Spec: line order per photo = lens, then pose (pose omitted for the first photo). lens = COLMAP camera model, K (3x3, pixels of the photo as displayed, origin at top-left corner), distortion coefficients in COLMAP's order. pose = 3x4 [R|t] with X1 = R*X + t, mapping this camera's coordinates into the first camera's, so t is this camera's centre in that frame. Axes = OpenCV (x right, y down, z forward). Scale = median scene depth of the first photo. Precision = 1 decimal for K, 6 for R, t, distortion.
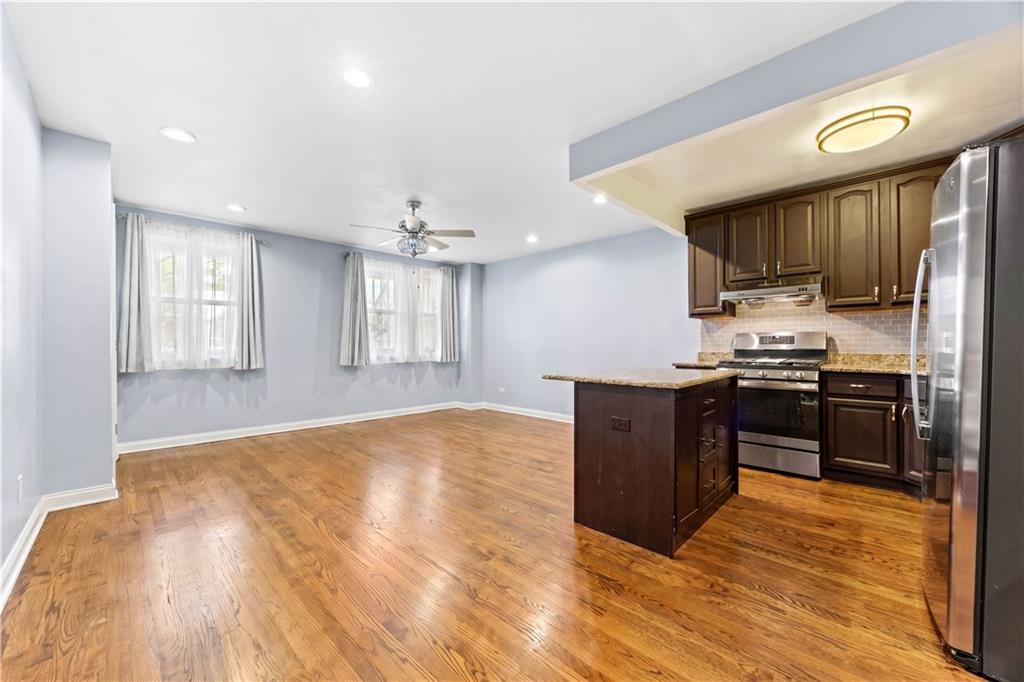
lens RADIAL K [[384.4, 0, 512.0], [0, 384.4, 341.0], [0, 0, 1]] dist [-0.000309, -0.000031]
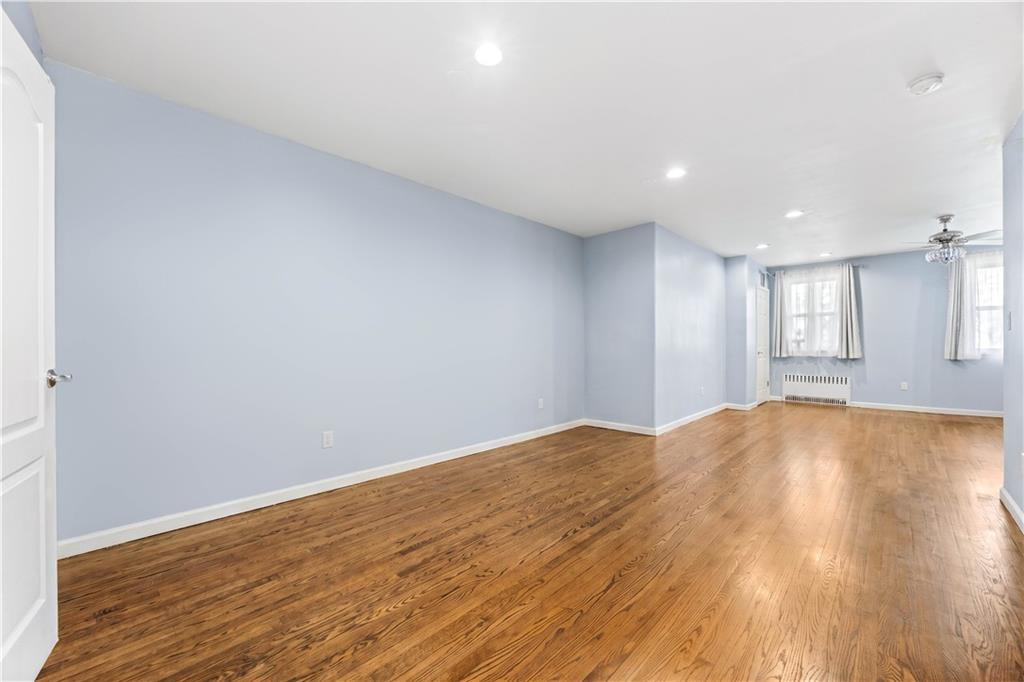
lens RADIAL K [[403.1, 0, 512.0], [0, 403.1, 341.0], [0, 0, 1]] dist [-0.000332, -0.000003]
pose [[0.018400, 0.002096, -0.999829, 0.812749], [0.004916, 0.999986, 0.002186, 0.000103], [0.999819, -0.004956, 0.018389, -0.279870]]
